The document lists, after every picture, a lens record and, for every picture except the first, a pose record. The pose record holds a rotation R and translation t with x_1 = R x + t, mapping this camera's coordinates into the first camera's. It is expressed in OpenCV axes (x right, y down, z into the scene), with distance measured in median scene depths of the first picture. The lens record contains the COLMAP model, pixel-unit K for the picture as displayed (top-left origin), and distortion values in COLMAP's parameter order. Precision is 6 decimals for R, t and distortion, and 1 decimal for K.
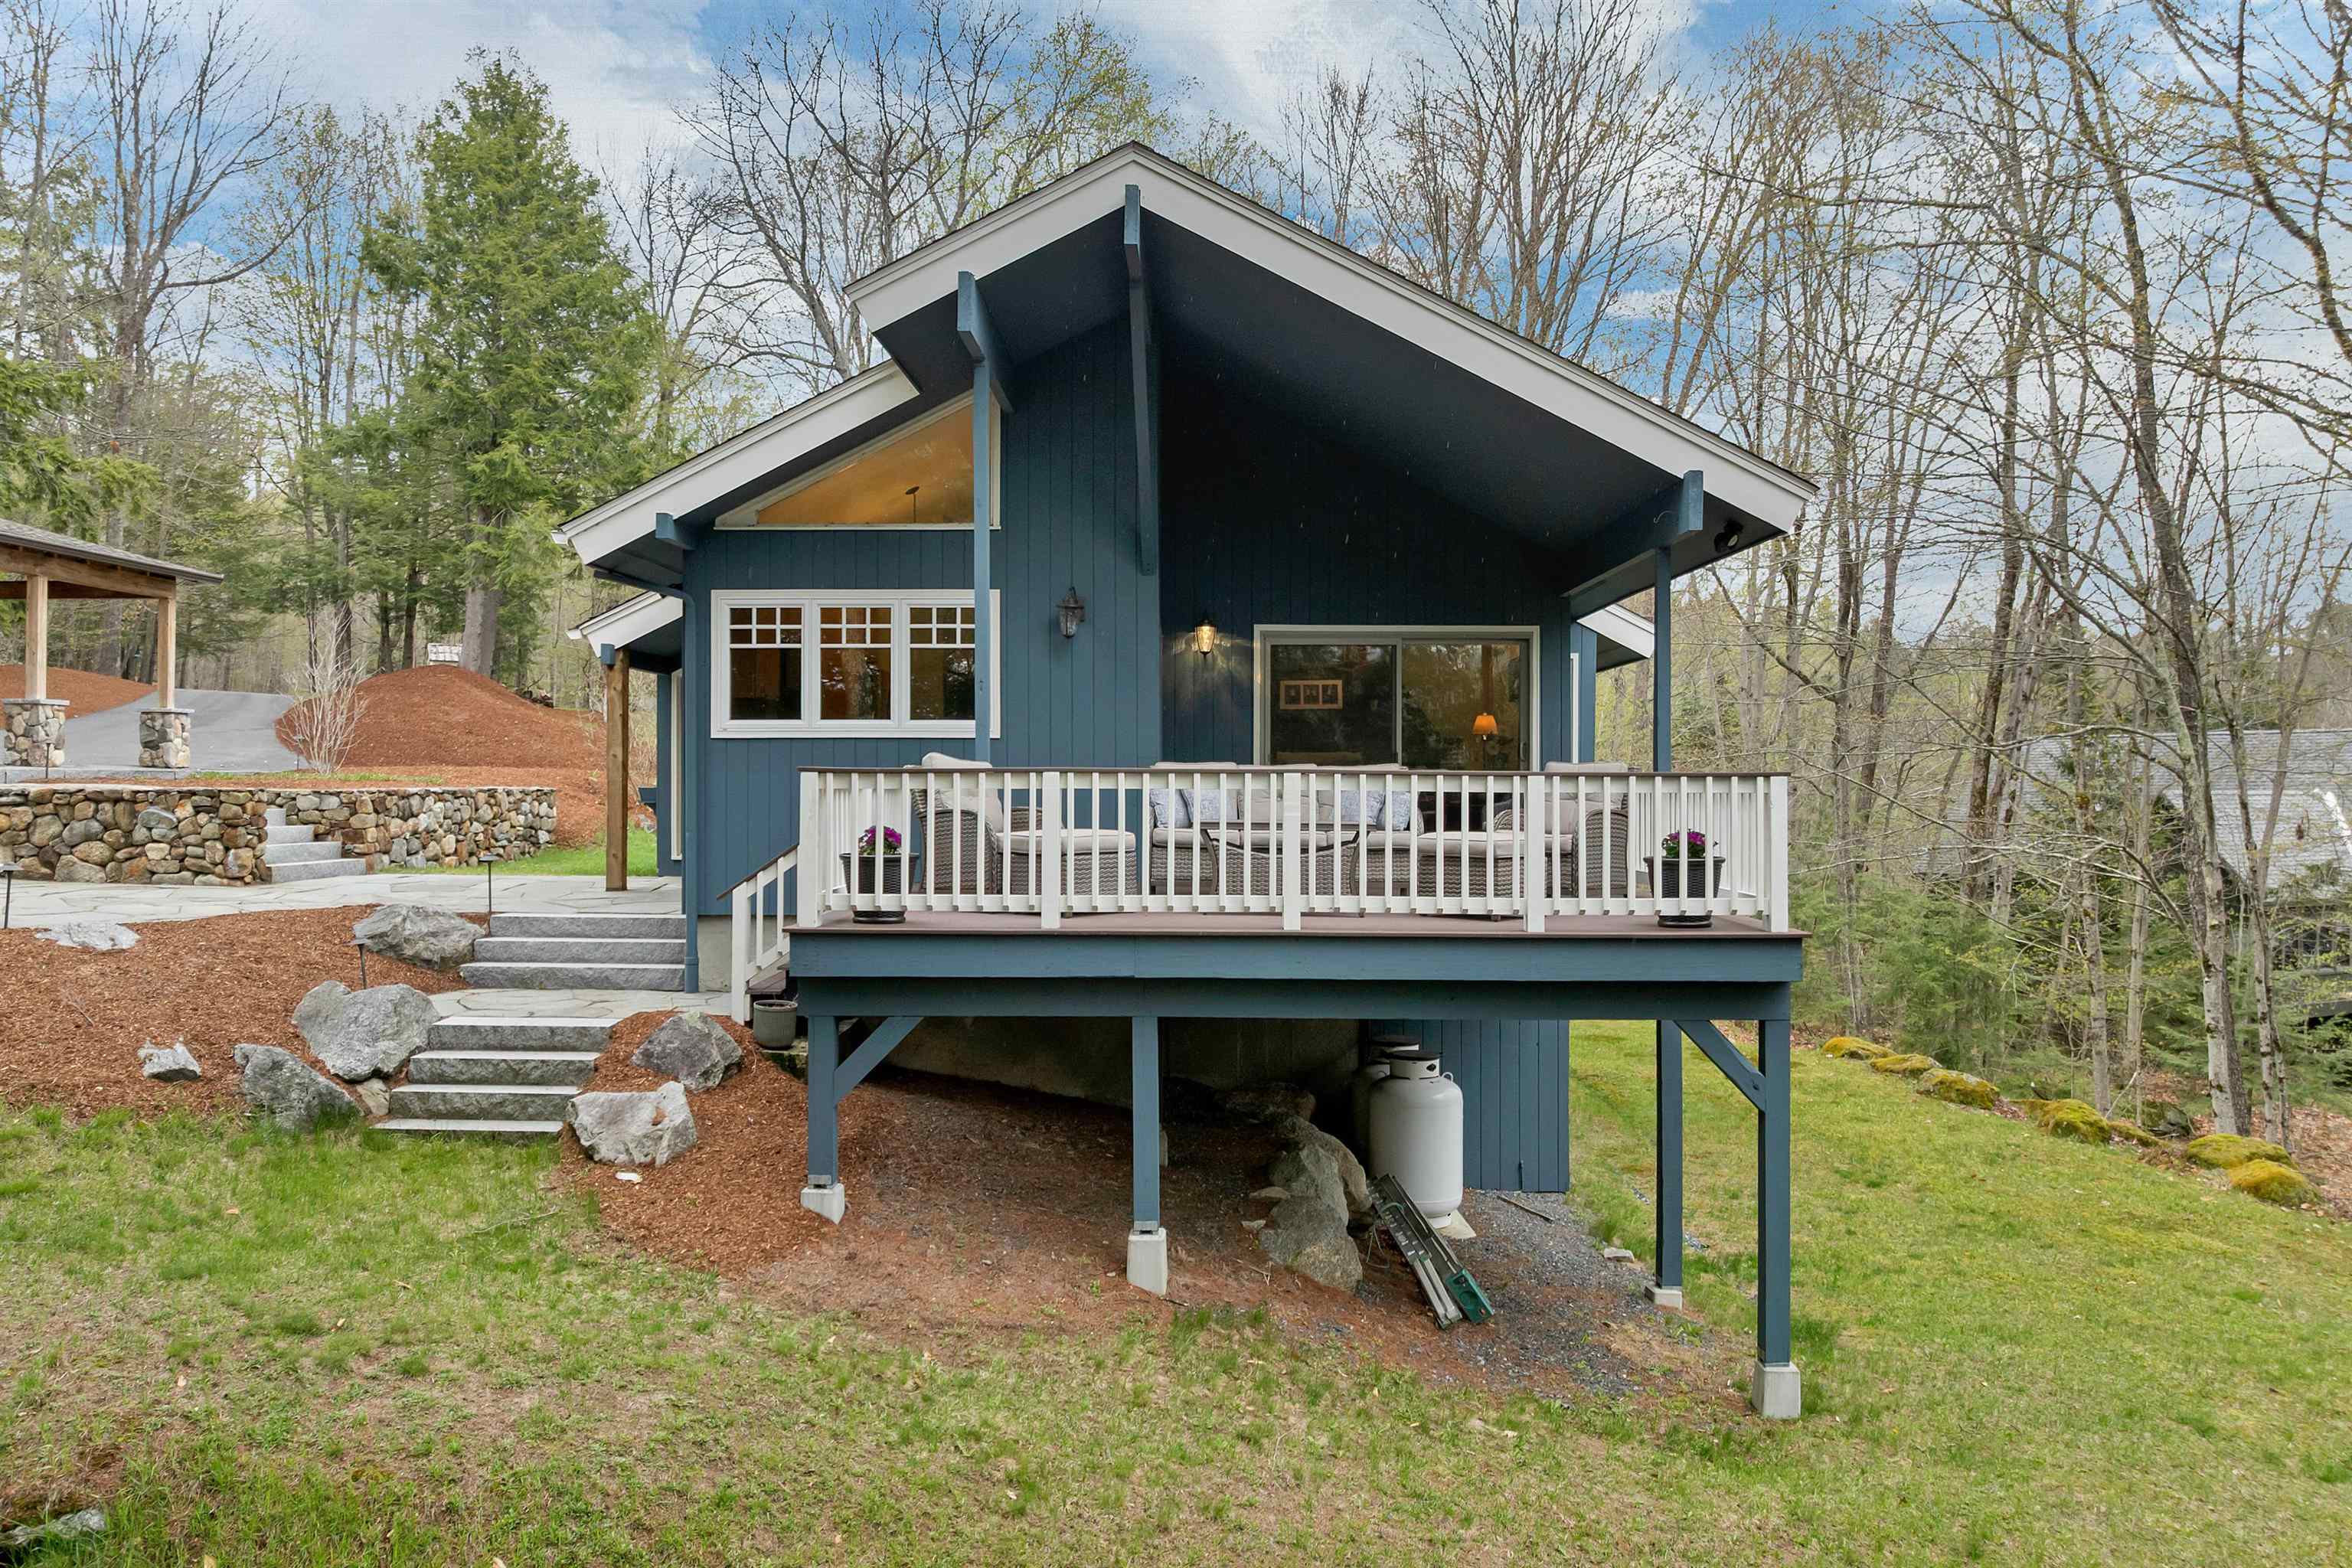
lens RADIAL K [[1687.2, 0, 1176.8], [0, 1687.2, 789.3], [0, 0, 1]] dist [-0.021521, 0.002853]
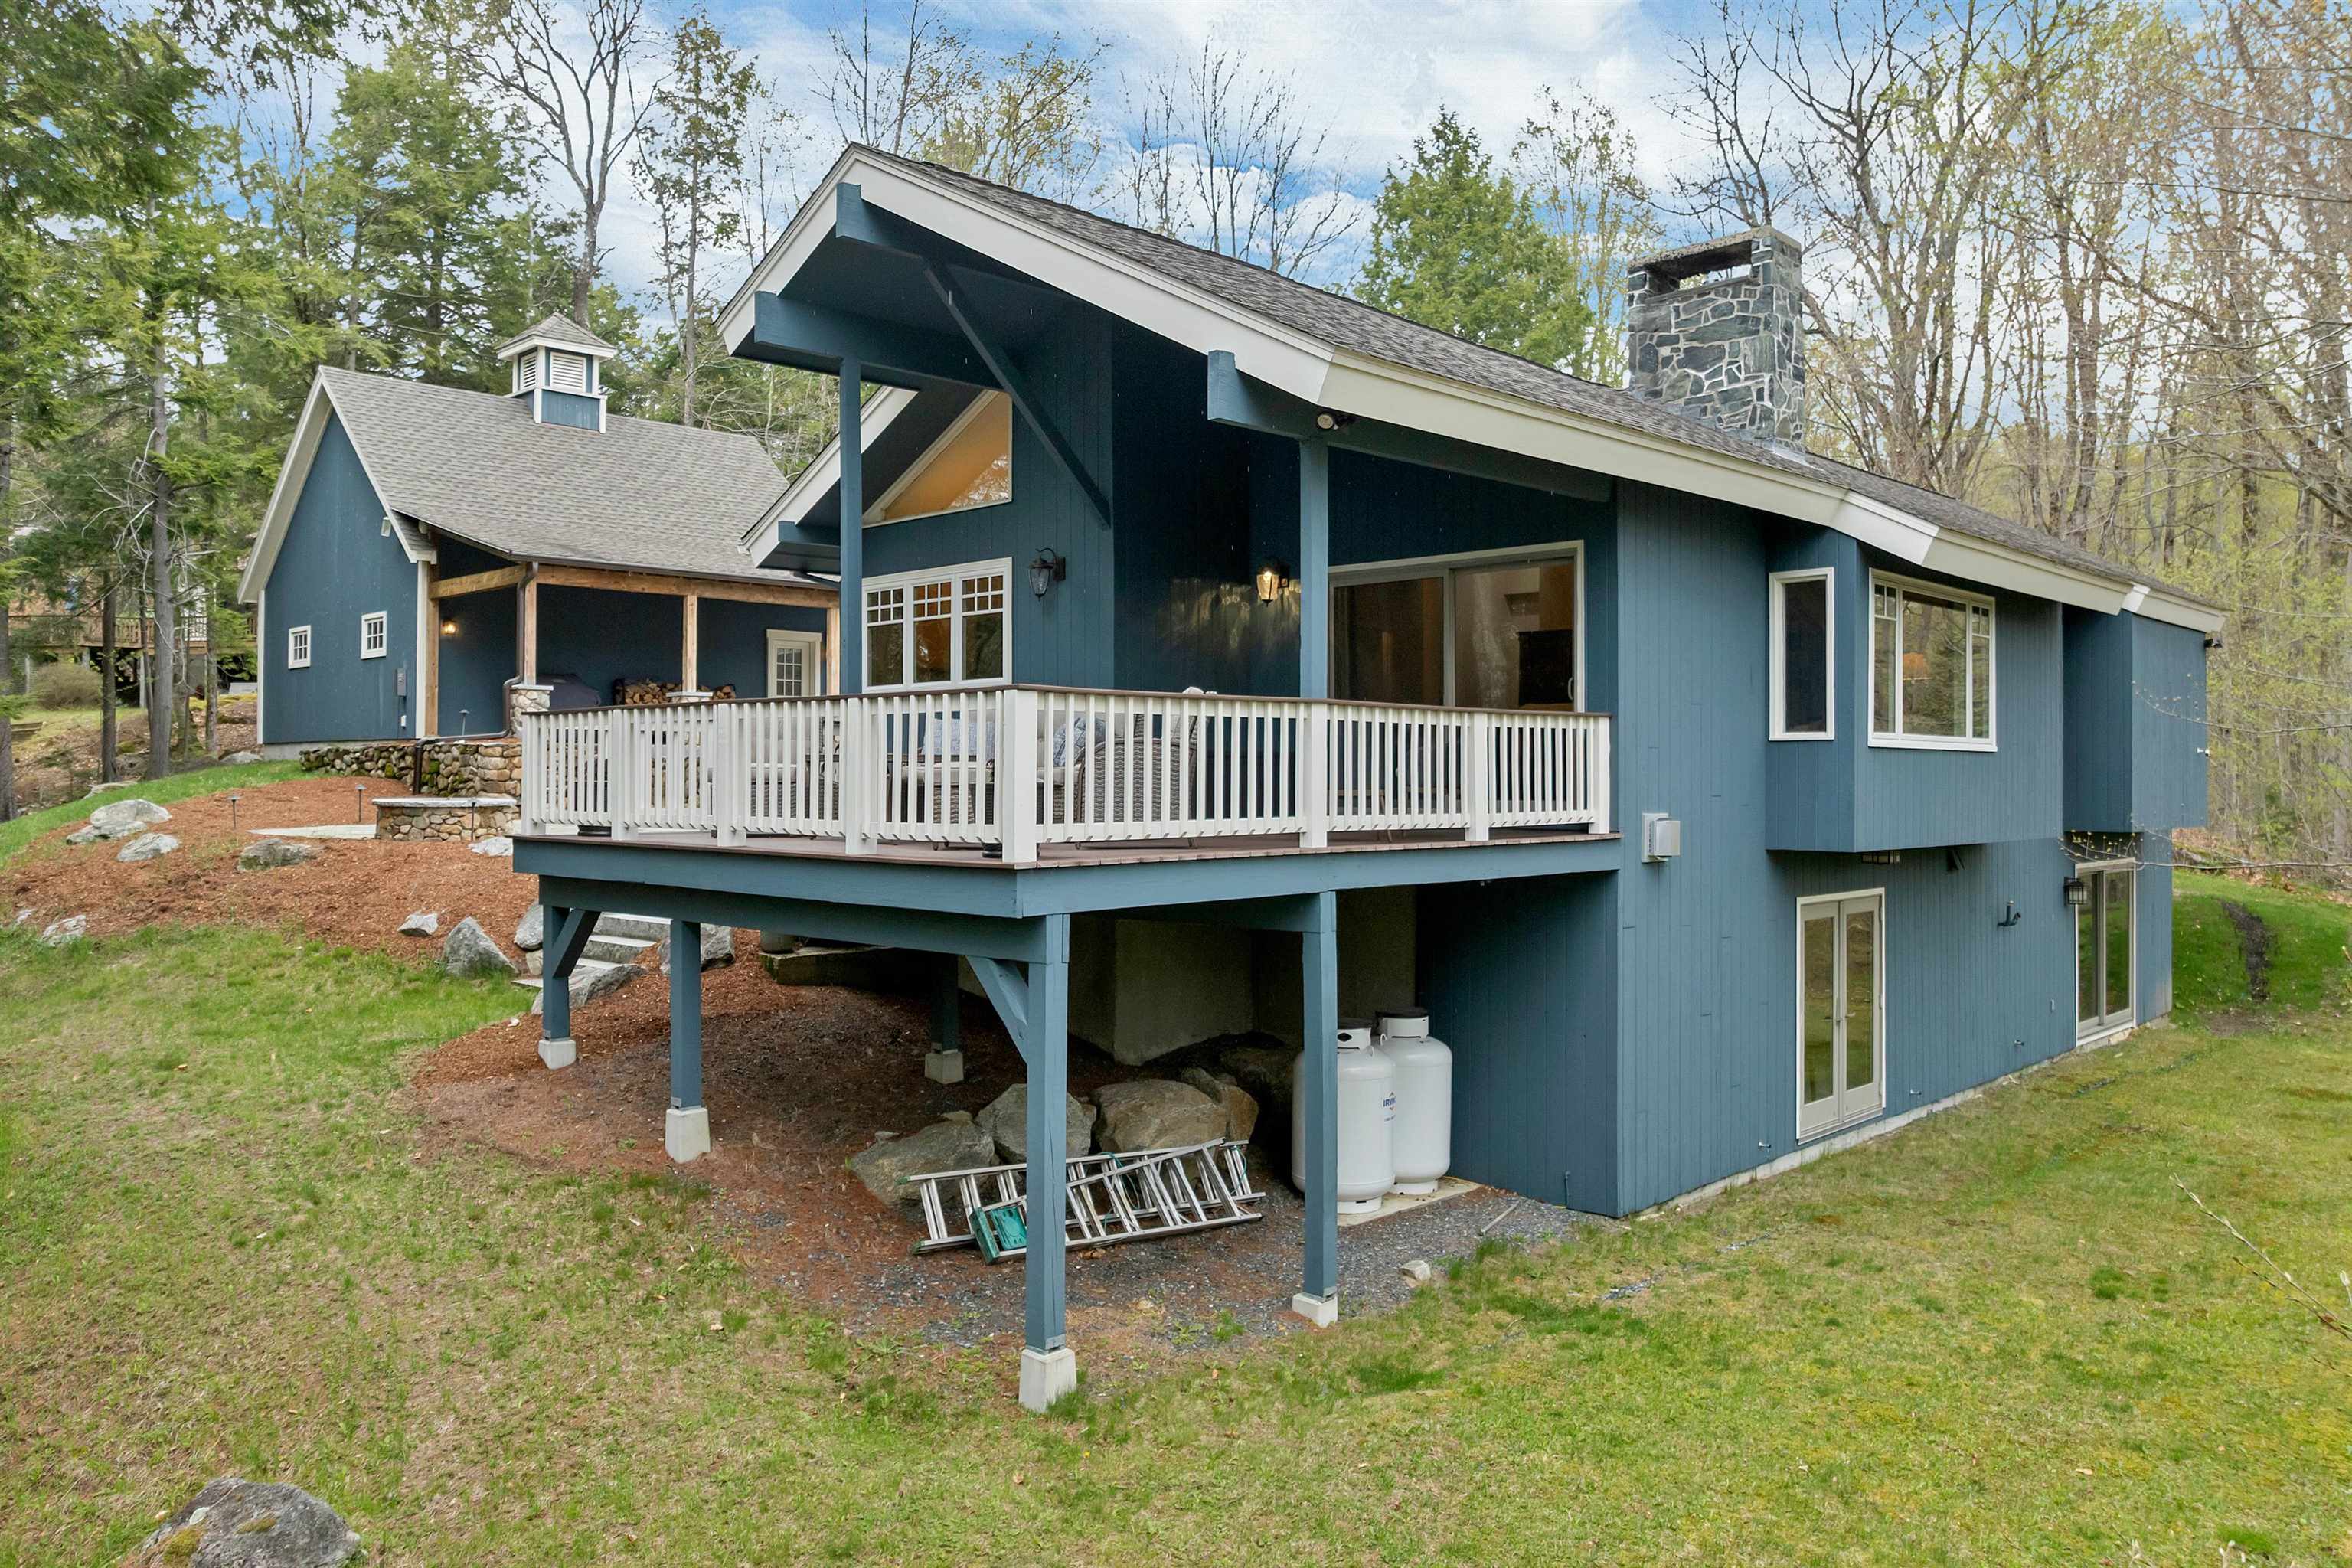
lens RADIAL K [[1687.2, 0, 1173.7], [0, 1687.2, 776.5], [0, 0, 1]] dist [-0.021521, 0.002853]
pose [[0.733839, -0.003582, -0.679314, 0.575812], [-0.002254, 0.999968, -0.007708, 0.025477], [0.679320, 0.007188, 0.733807, 0.221080]]
